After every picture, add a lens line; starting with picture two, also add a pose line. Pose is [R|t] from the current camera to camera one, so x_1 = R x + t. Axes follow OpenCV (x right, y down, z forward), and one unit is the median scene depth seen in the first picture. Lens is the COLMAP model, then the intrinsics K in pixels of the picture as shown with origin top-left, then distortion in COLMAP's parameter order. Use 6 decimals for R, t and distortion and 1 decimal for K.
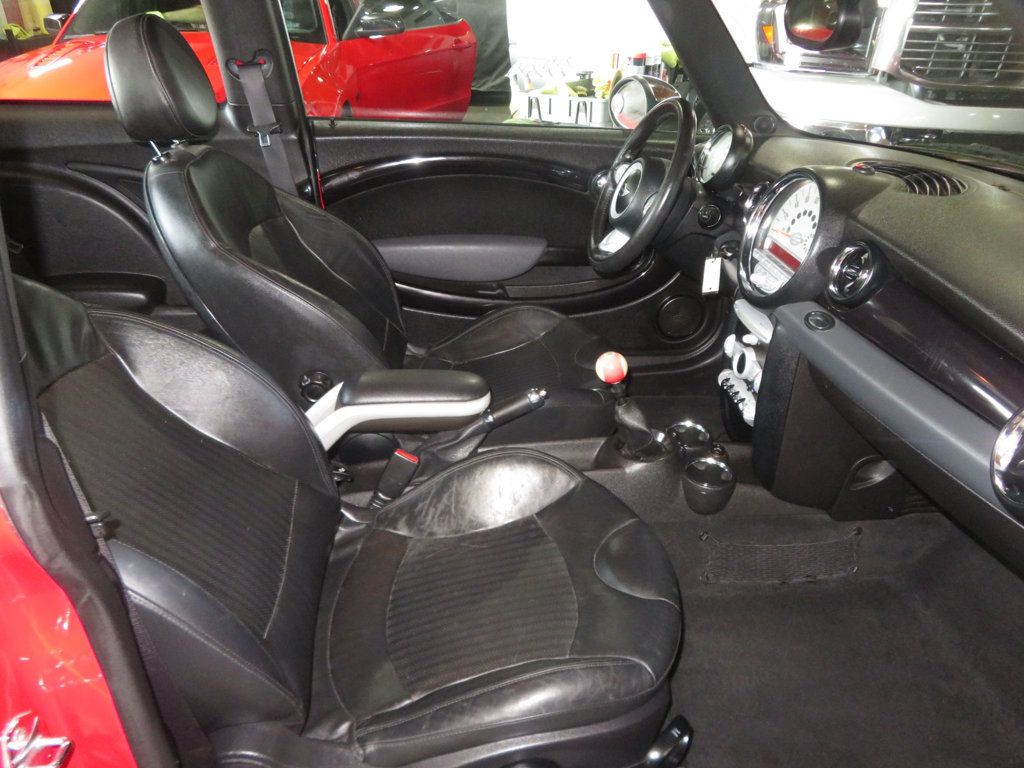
lens RADIAL K [[733.3, 0, 506.6], [0, 733.3, 385.0], [0, 0, 1]] dist [-0.012878, 0.014523]
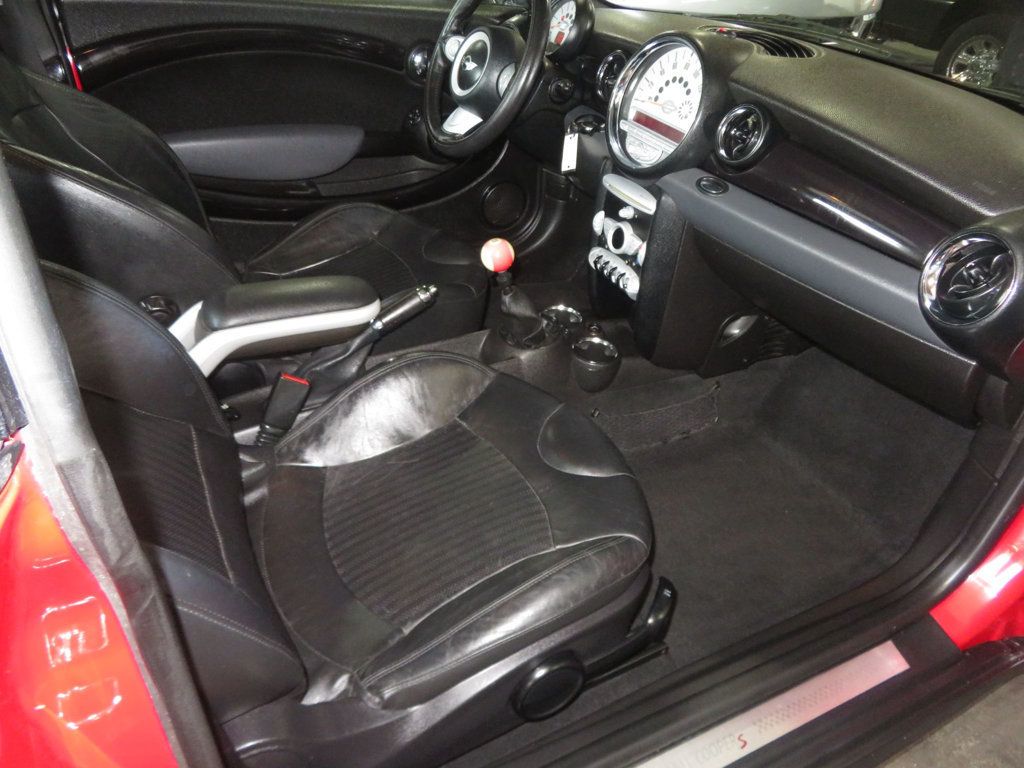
lens RADIAL K [[733.3, 0, 513.5], [0, 733.3, 386.2], [0, 0, 1]] dist [-0.012878, 0.014523]
pose [[0.924996, -0.156409, 0.346292, -0.194491], [0.112763, 0.983290, 0.142914, 0.010002], [-0.362859, -0.093145, 0.927177, 0.096210]]
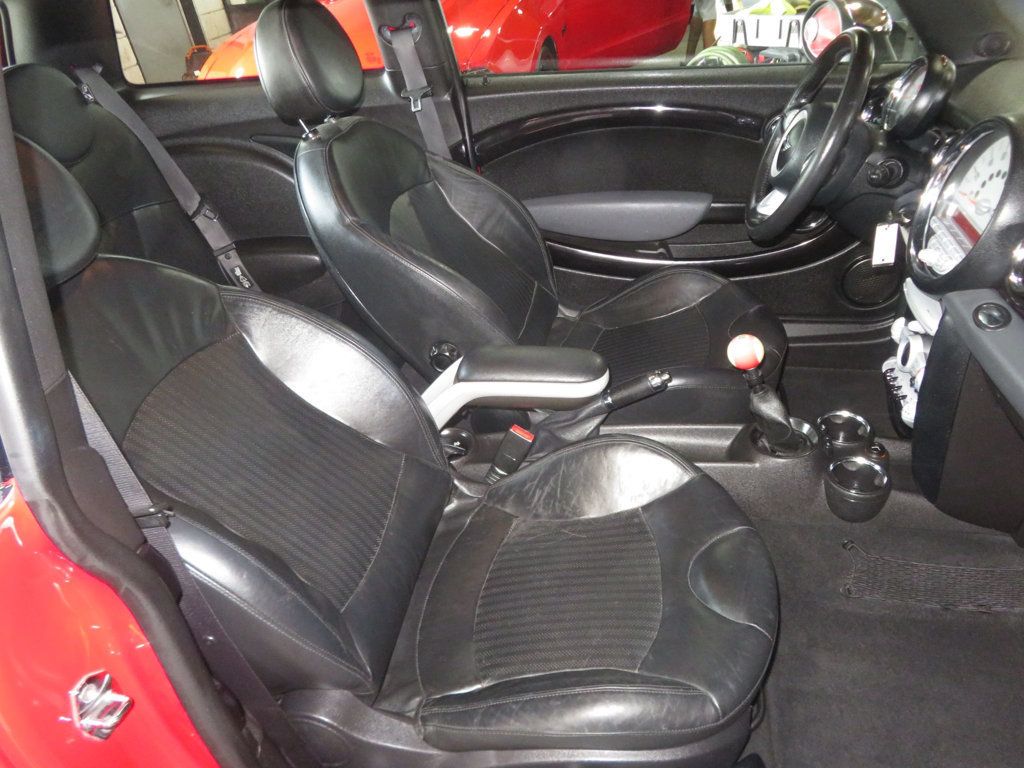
lens RADIAL K [[733.3, 0, 505.0], [0, 733.3, 387.8], [0, 0, 1]] dist [-0.012878, 0.014523]
pose [[0.954018, 0.055218, -0.294621, 0.129307], [-0.026657, 0.994621, 0.100094, -0.062341], [0.298563, -0.087638, 0.950358, 0.053198]]
